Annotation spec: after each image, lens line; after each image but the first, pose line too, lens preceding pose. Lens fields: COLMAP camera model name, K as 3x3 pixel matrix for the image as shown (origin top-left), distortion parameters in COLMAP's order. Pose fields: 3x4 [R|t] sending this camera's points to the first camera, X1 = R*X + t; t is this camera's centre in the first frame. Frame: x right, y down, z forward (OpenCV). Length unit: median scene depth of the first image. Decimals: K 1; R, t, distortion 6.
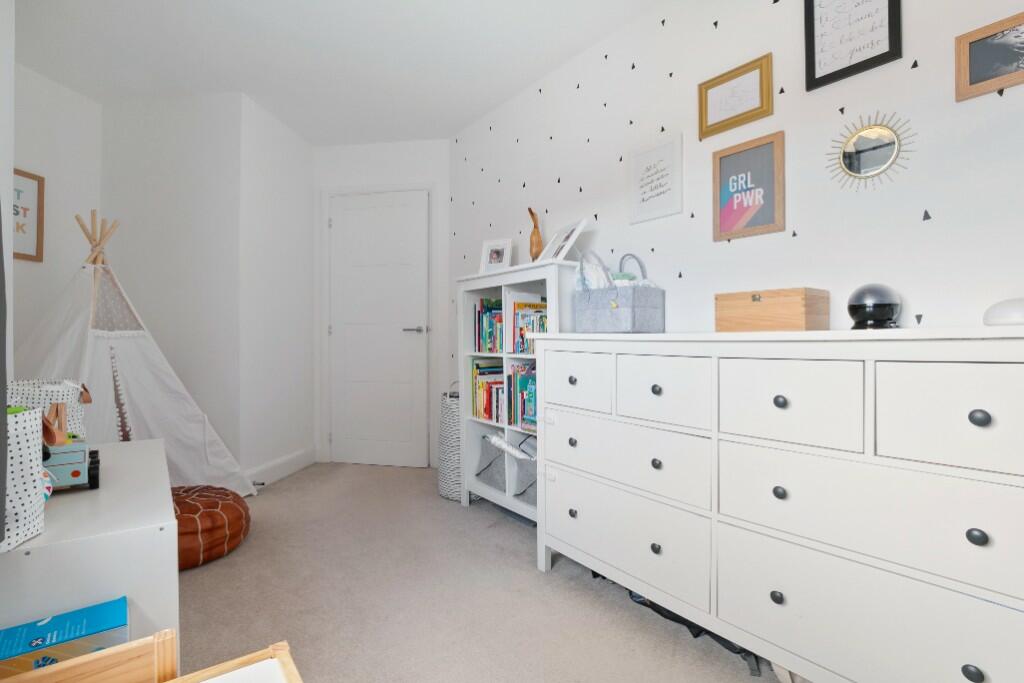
lens RADIAL K [[483.0, 0, 509.2], [0, 483.0, 338.5], [0, 0, 1]] dist [-0.051126, 0.014504]
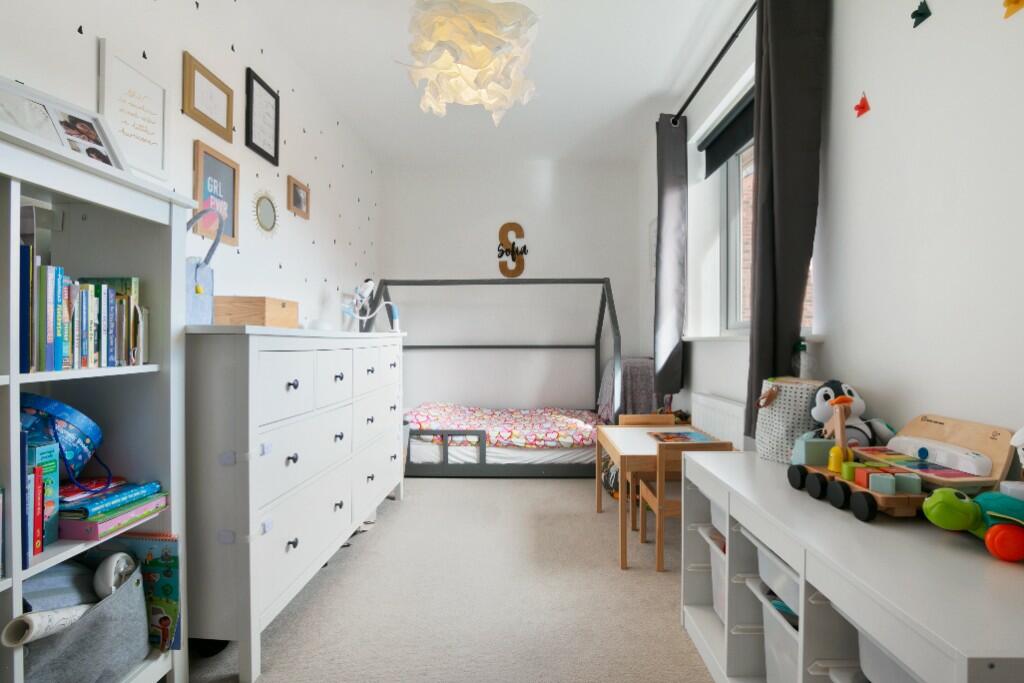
lens RADIAL K [[483.0, 0, 509.2], [0, 483.0, 338.5], [0, 0, 1]] dist [-0.051126, 0.014504]
pose [[-0.768753, -0.004502, 0.639530, -0.685322], [-0.006689, 0.999977, -0.001001, 0.004911], [-0.639511, -0.005047, -0.768765, 1.379274]]
